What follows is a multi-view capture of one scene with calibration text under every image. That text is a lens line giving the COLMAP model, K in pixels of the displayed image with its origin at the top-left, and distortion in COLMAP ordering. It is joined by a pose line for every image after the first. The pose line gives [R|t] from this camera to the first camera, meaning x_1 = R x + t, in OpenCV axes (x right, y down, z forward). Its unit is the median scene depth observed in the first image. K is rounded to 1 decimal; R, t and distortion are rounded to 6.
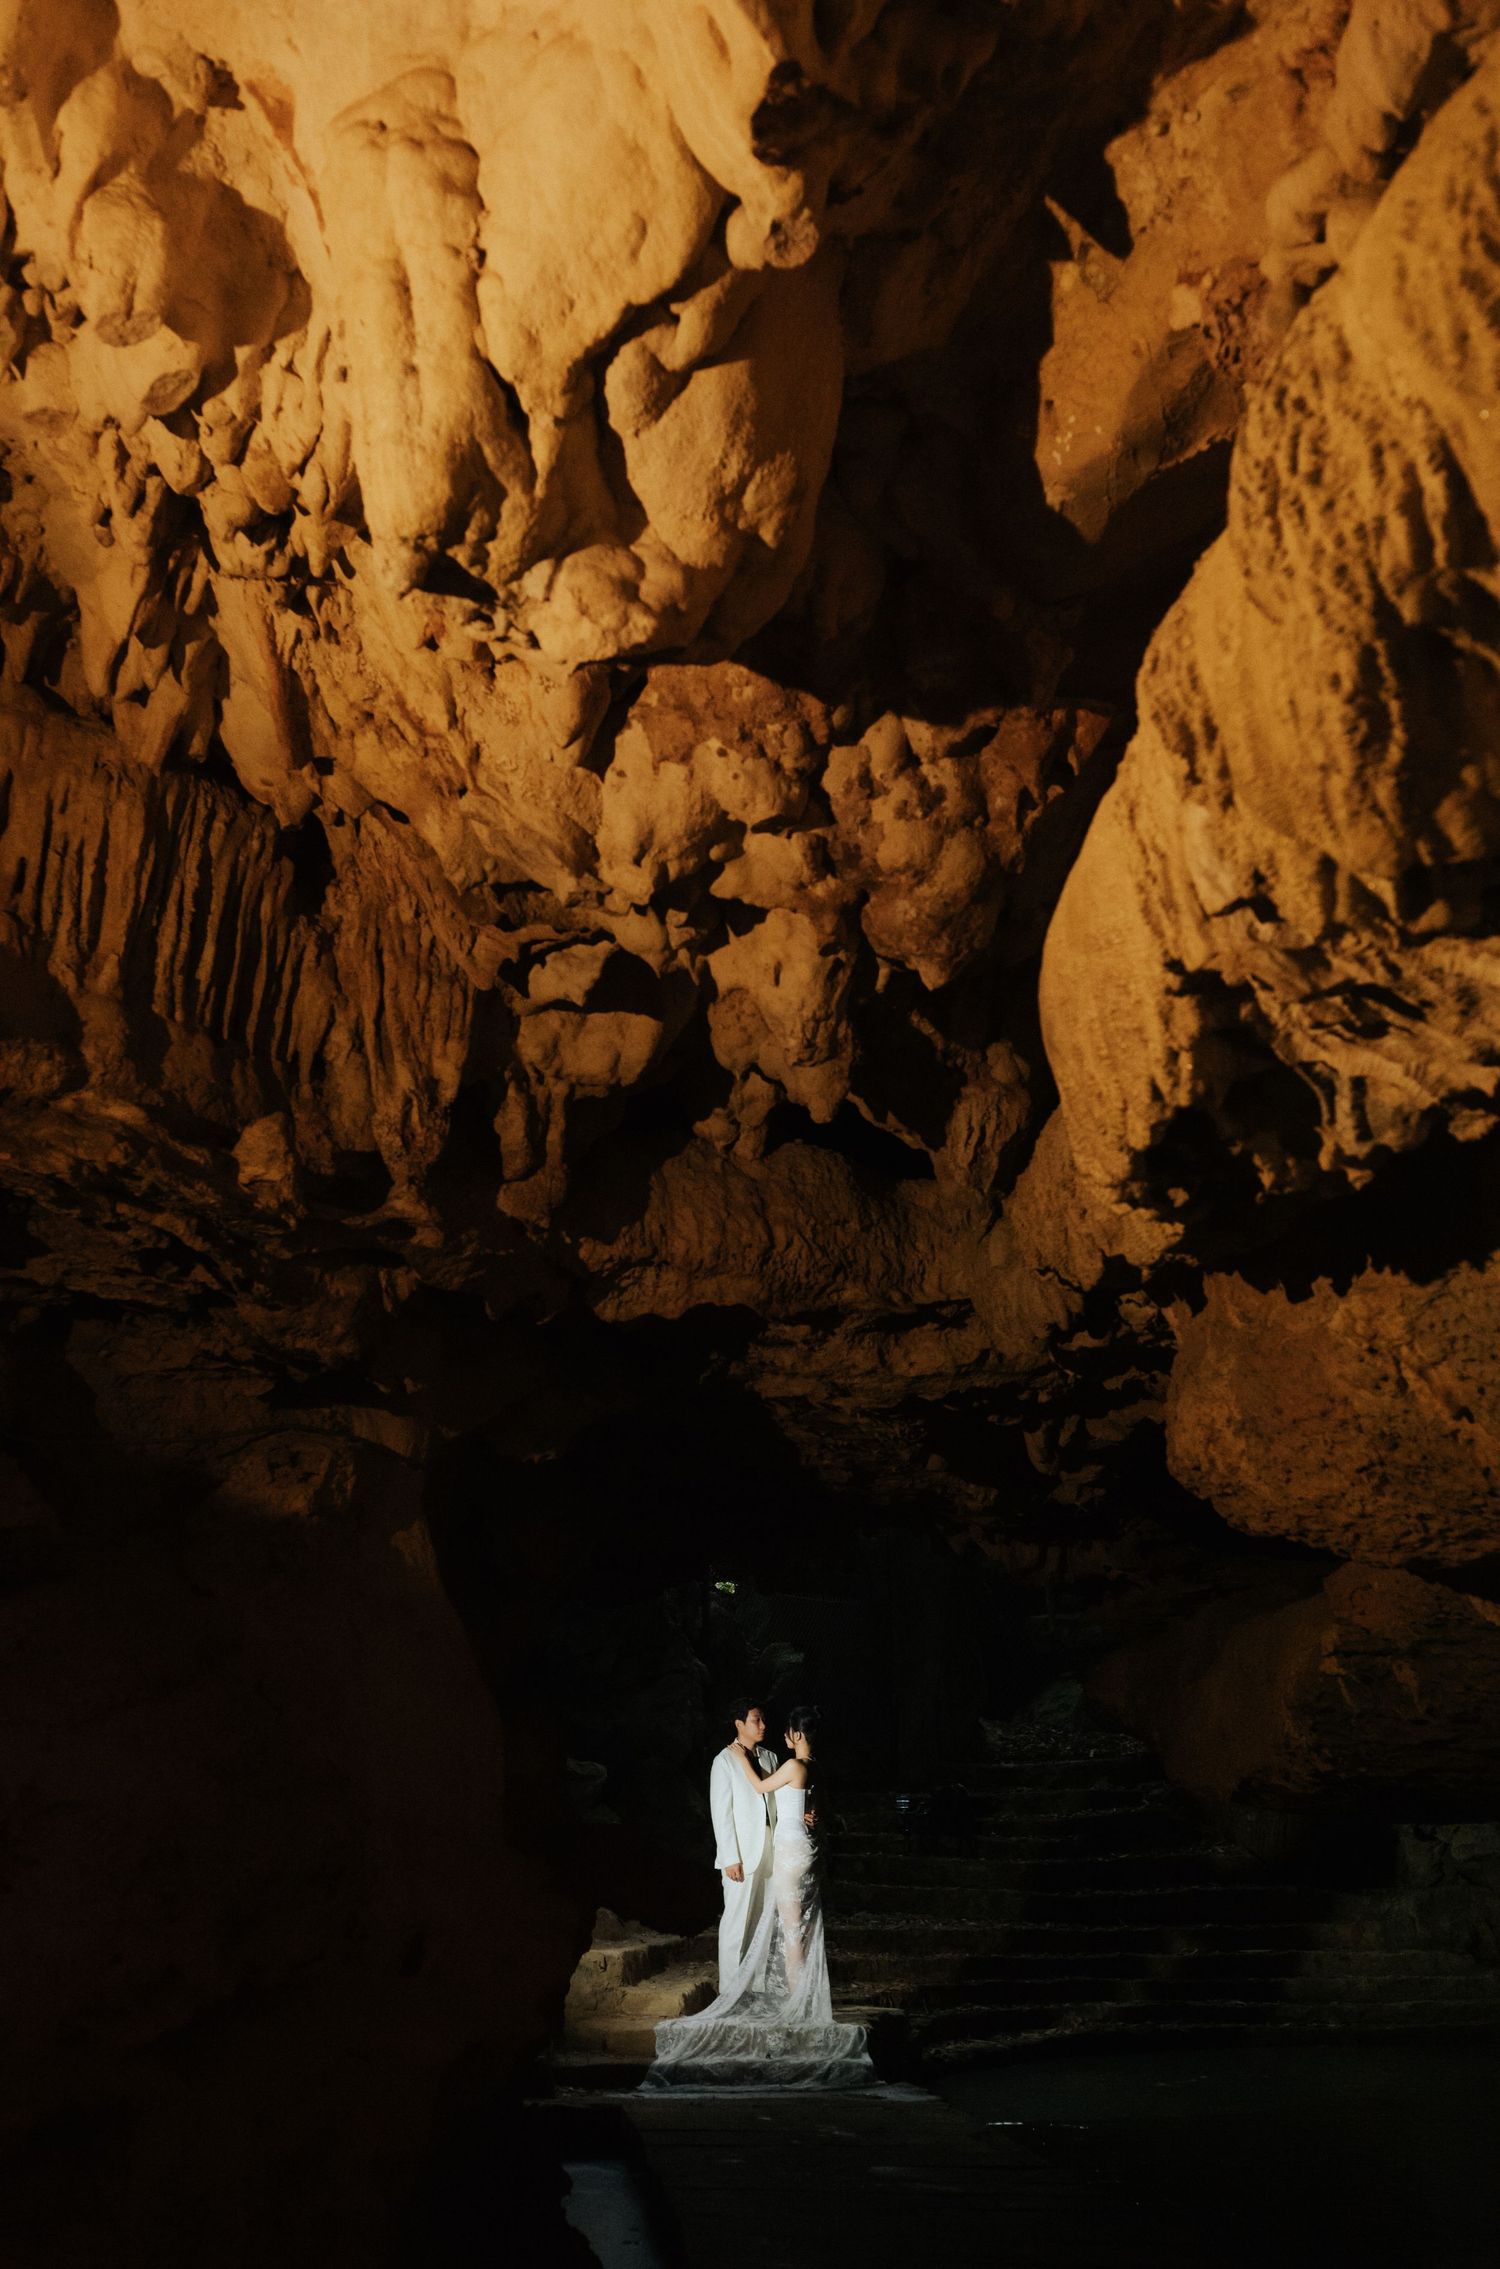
lens RADIAL K [[2296.6, 0, 754.3], [0, 2296.6, 1103.2], [0, 0, 1]] dist [0.006300, -0.006749]
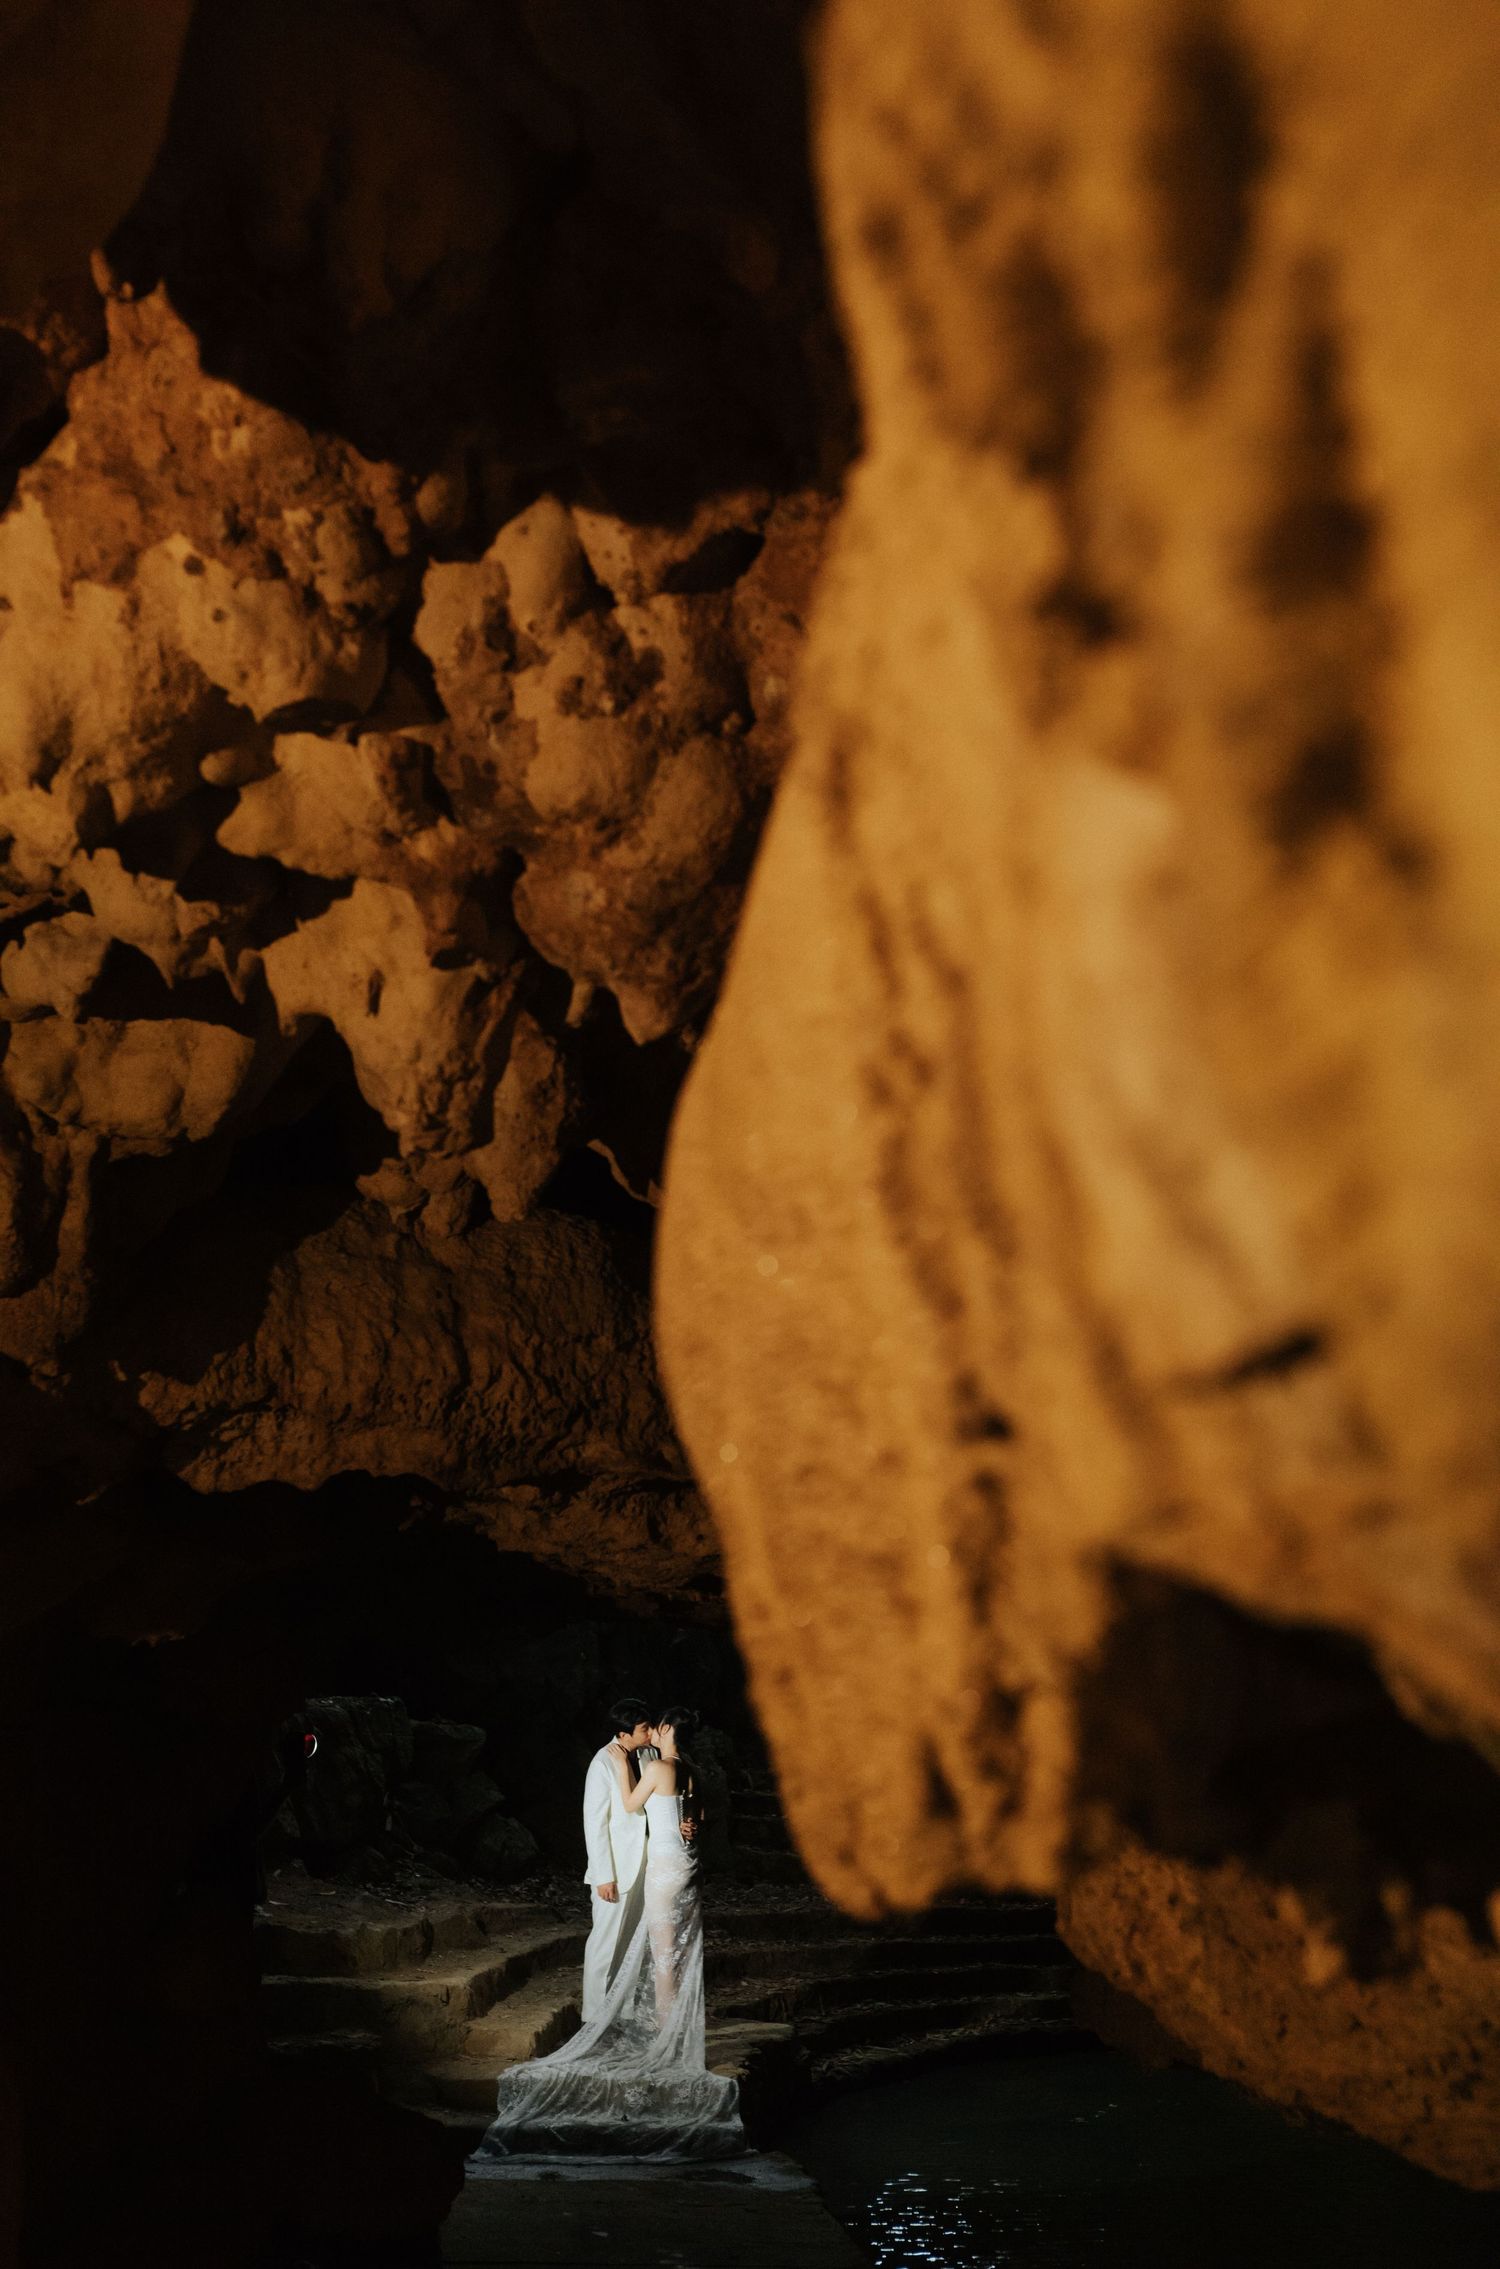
lens RADIAL K [[2296.6, 0, 754.3], [0, 2296.6, 1103.2], [0, 0, 1]] dist [0.006300, -0.006749]
pose [[0.999405, 0.030292, 0.016507, 0.089381], [-0.031158, 0.998001, 0.054986, -0.061701], [-0.014809, -0.055468, 0.998351, 0.449611]]
